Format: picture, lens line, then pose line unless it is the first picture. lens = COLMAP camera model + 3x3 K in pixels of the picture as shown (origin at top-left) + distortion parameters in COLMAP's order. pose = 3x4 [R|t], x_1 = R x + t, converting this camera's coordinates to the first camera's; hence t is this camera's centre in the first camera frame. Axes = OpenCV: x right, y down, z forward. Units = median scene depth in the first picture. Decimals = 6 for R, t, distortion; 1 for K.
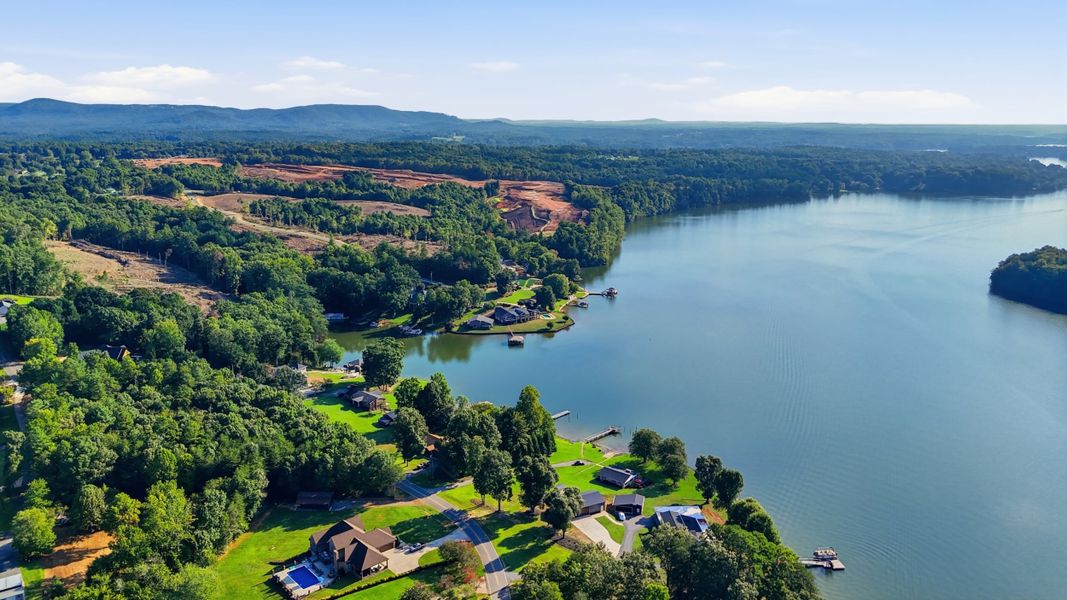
lens RADIAL K [[789.9, 0, 533.5], [0, 789.9, 300.0], [0, 0, 1]] dist [0.081175, -0.067434]
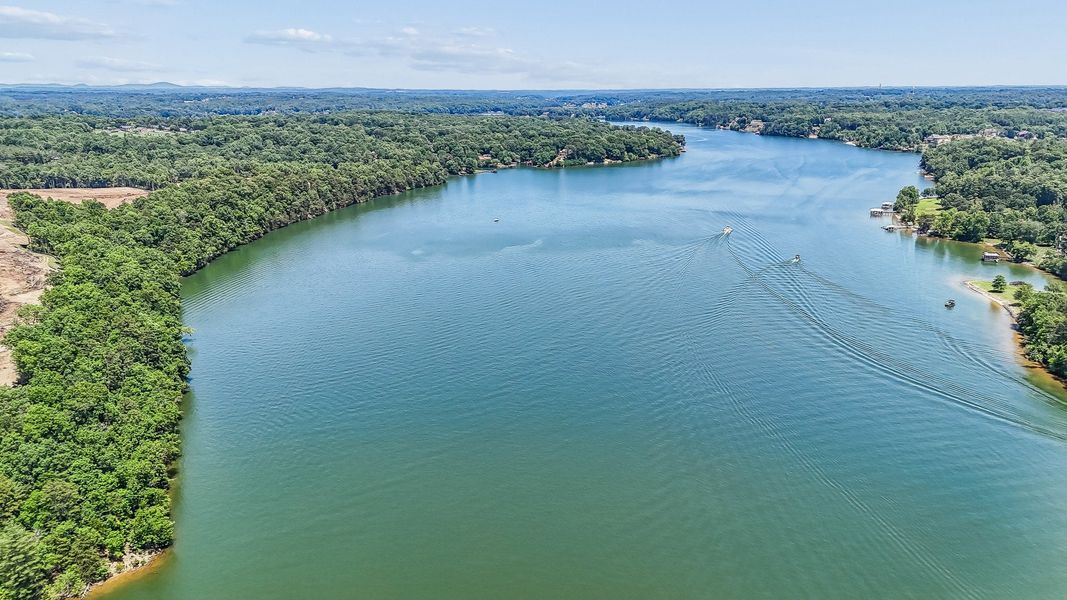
lens RADIAL K [[789.9, 0, 533.5], [0, 789.9, 300.0], [0, 0, 1]] dist [0.081175, -0.067434]
pose [[0.843798, -0.146741, 0.516209, 0.016735], [0.125915, 0.989174, 0.075368, -0.033654], [-0.521680, 0.001403, 0.853140, 0.173773]]
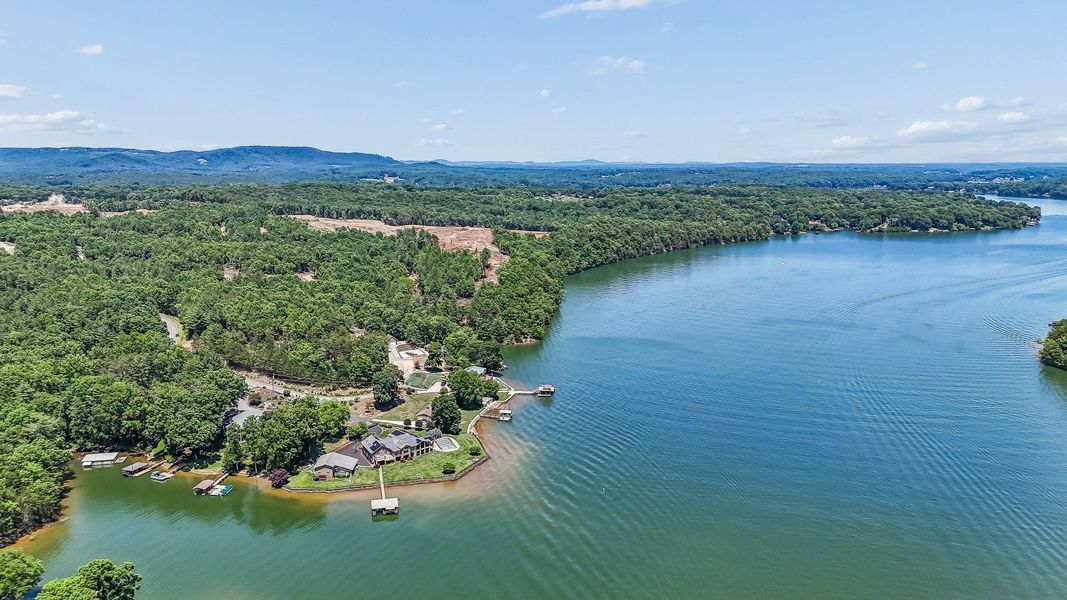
lens RADIAL K [[789.9, 0, 533.5], [0, 789.9, 300.0], [0, 0, 1]] dist [0.081175, -0.067434]
pose [[0.997142, -0.020079, 0.072833, 0.007363], [0.023682, 0.998521, -0.048948, -0.011416], [-0.071743, 0.050533, 0.996142, 0.061171]]
